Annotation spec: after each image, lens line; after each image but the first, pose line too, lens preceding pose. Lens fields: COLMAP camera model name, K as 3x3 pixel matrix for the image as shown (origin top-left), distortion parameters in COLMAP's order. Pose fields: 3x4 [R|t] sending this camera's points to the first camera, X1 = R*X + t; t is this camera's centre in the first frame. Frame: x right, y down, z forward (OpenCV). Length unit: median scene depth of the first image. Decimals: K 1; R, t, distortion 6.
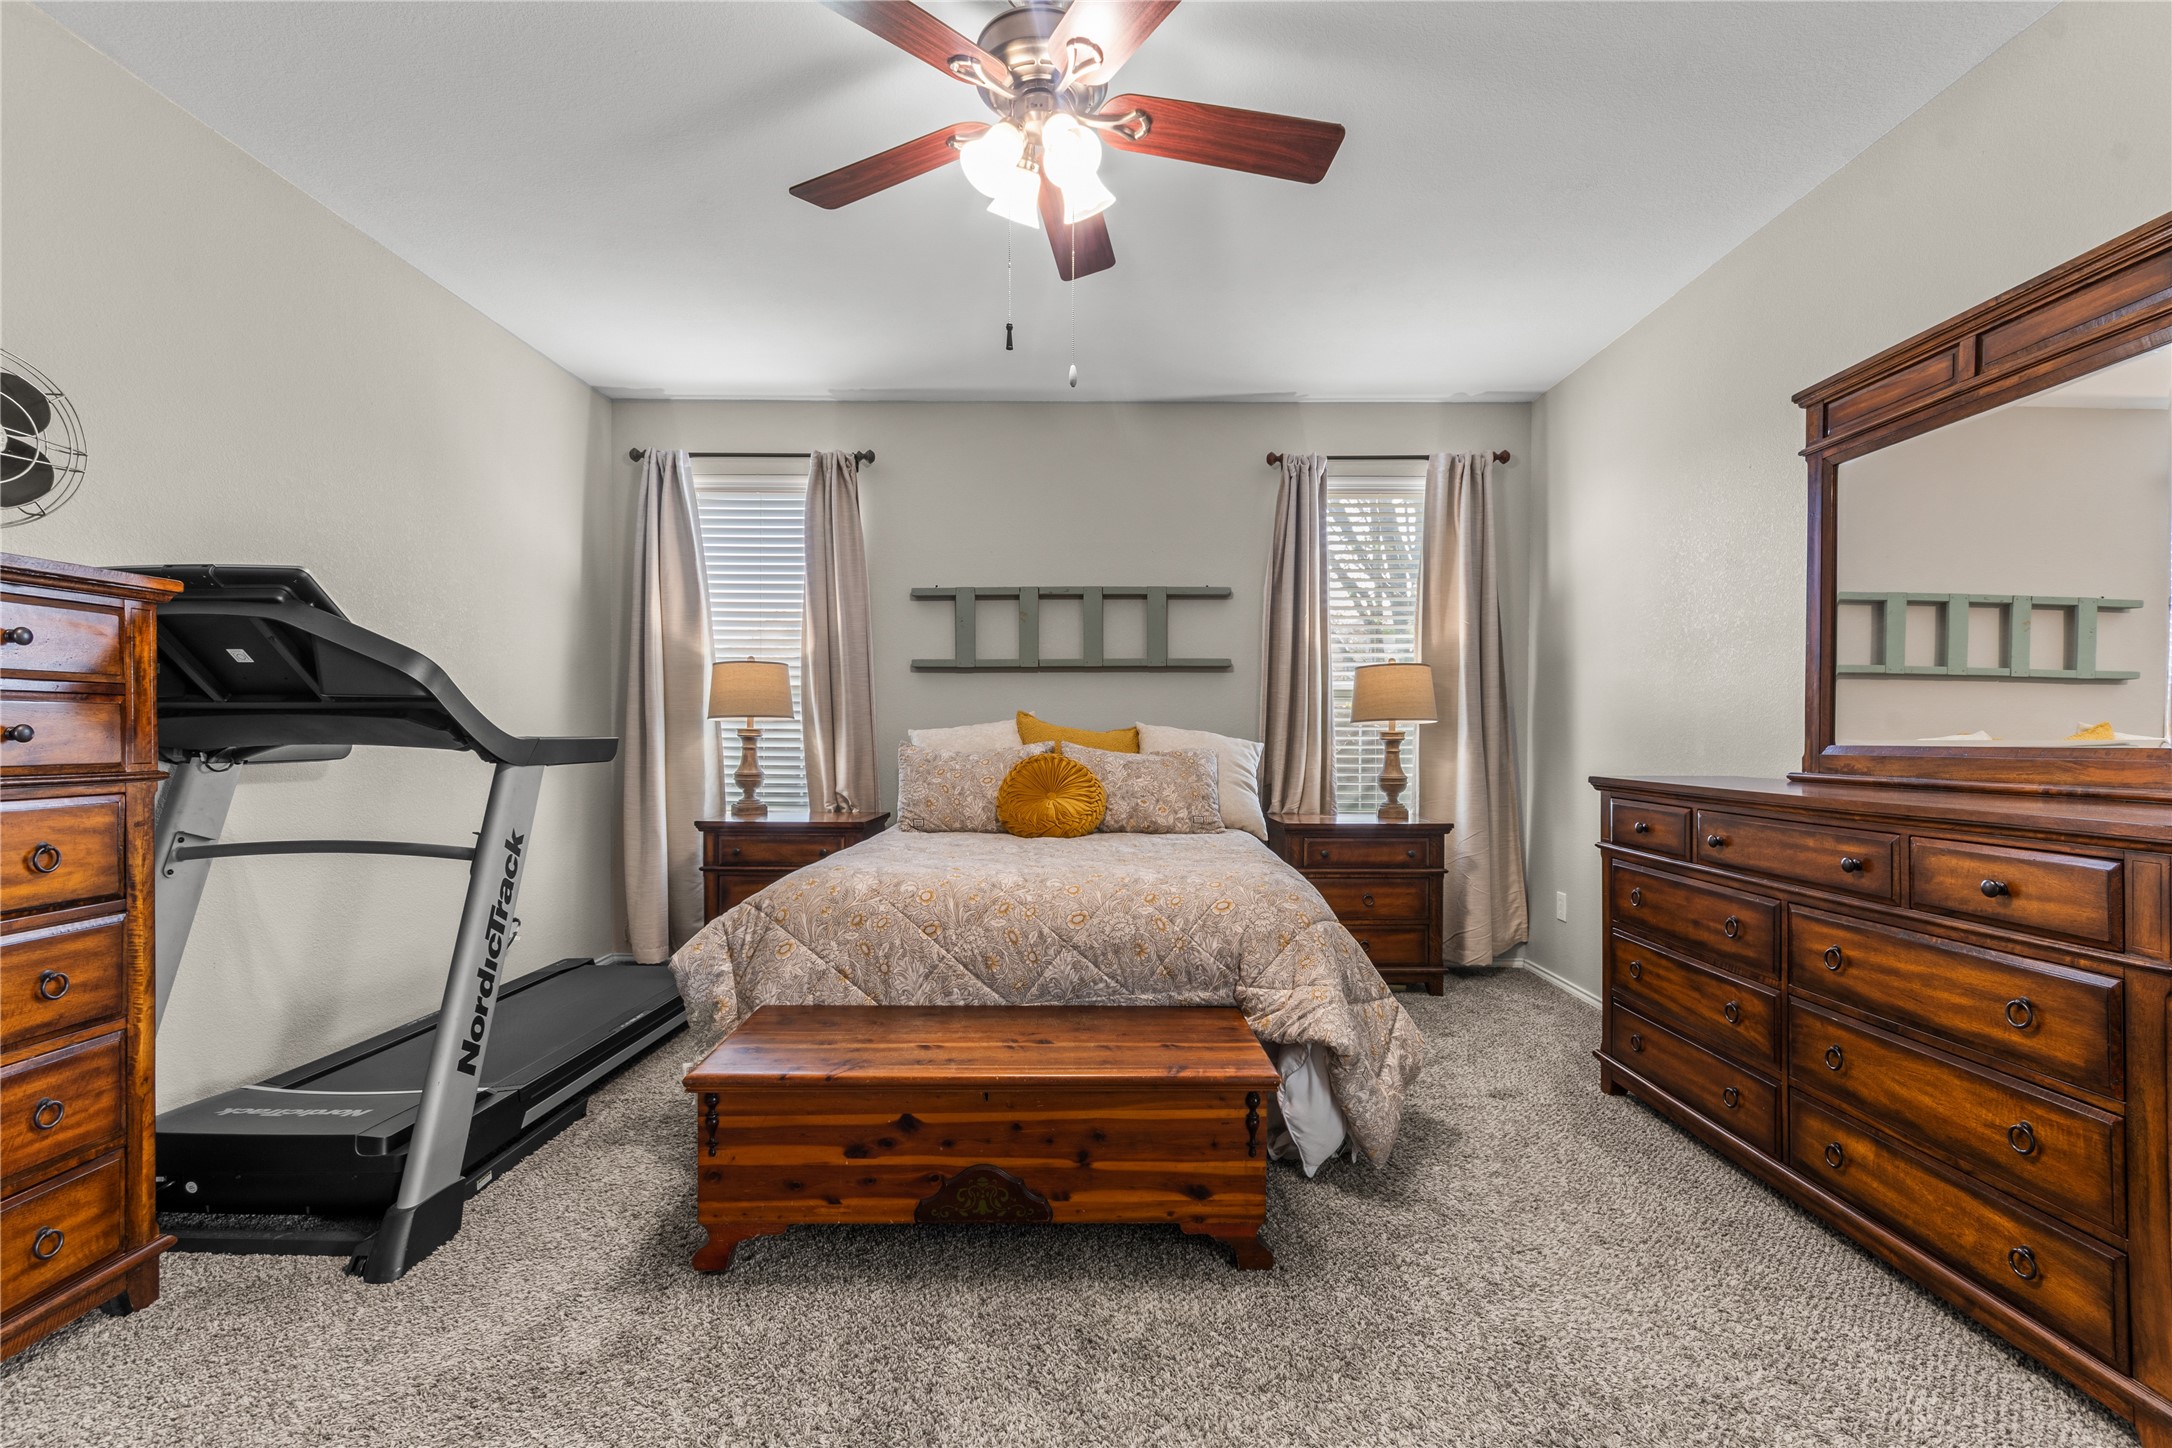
lens RADIAL K [[948.0, 0, 1086.4], [0, 948.0, 737.8], [0, 0, 1]] dist [0.005224, -0.001149]
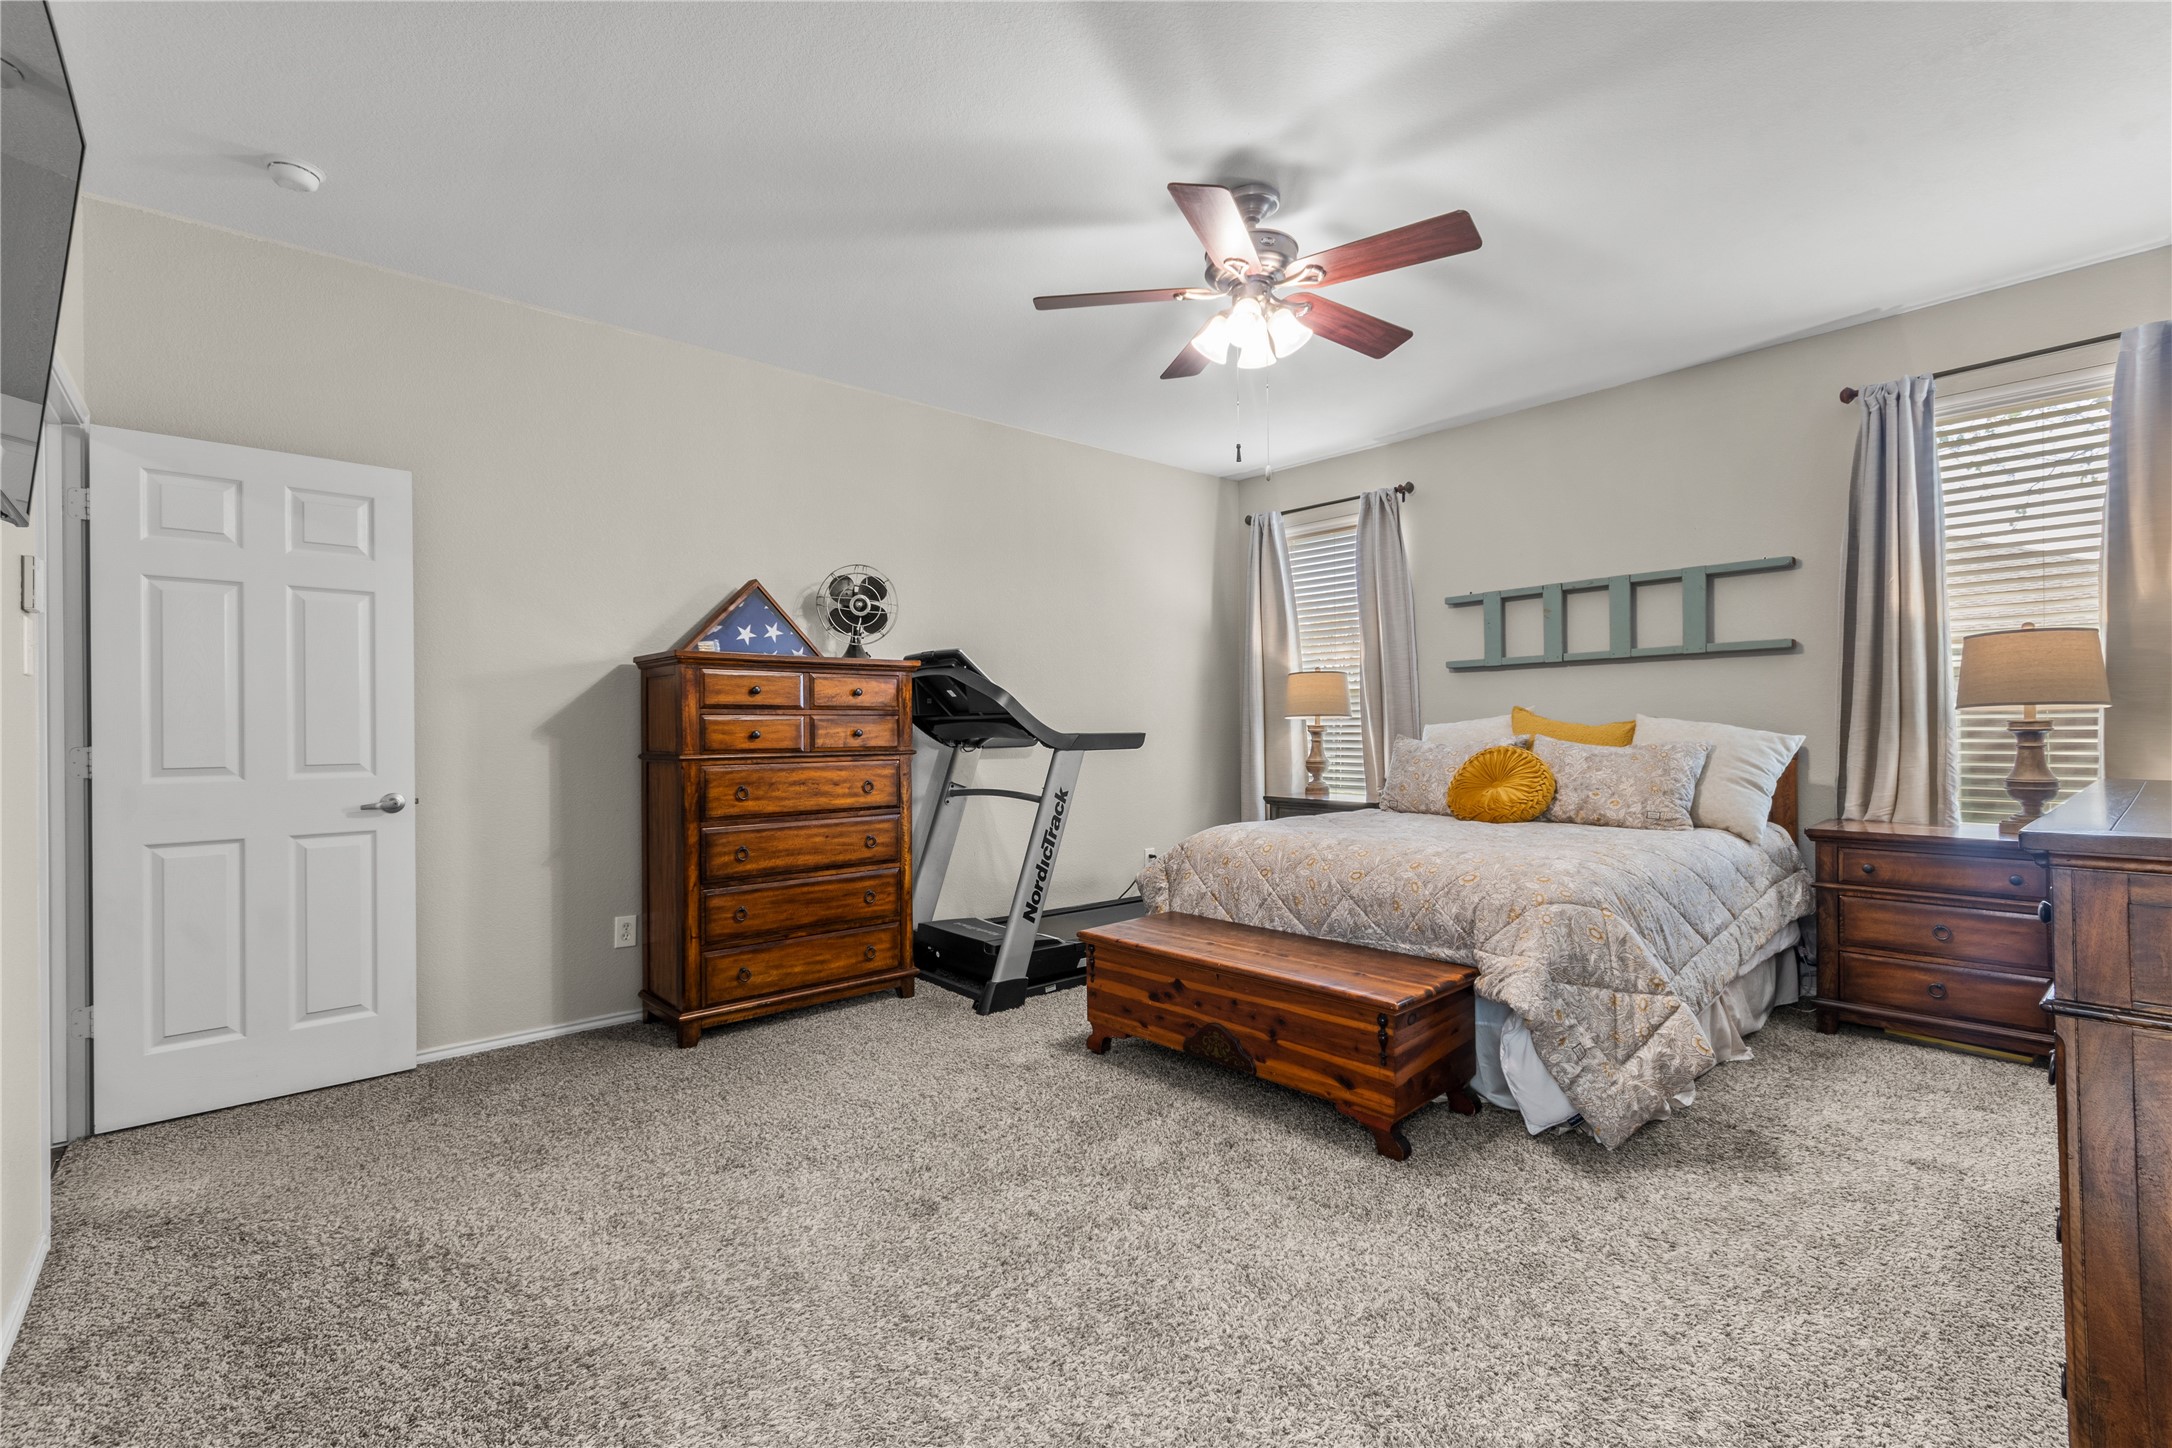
lens RADIAL K [[948.0, 0, 1091.8], [0, 948.0, 723.0], [0, 0, 1]] dist [0.005224, -0.001149]
pose [[0.668590, -0.013099, -0.743516, 0.699554], [0.006127, 0.999908, -0.012106, 0.001475], [0.743606, 0.003538, 0.668609, -0.103059]]
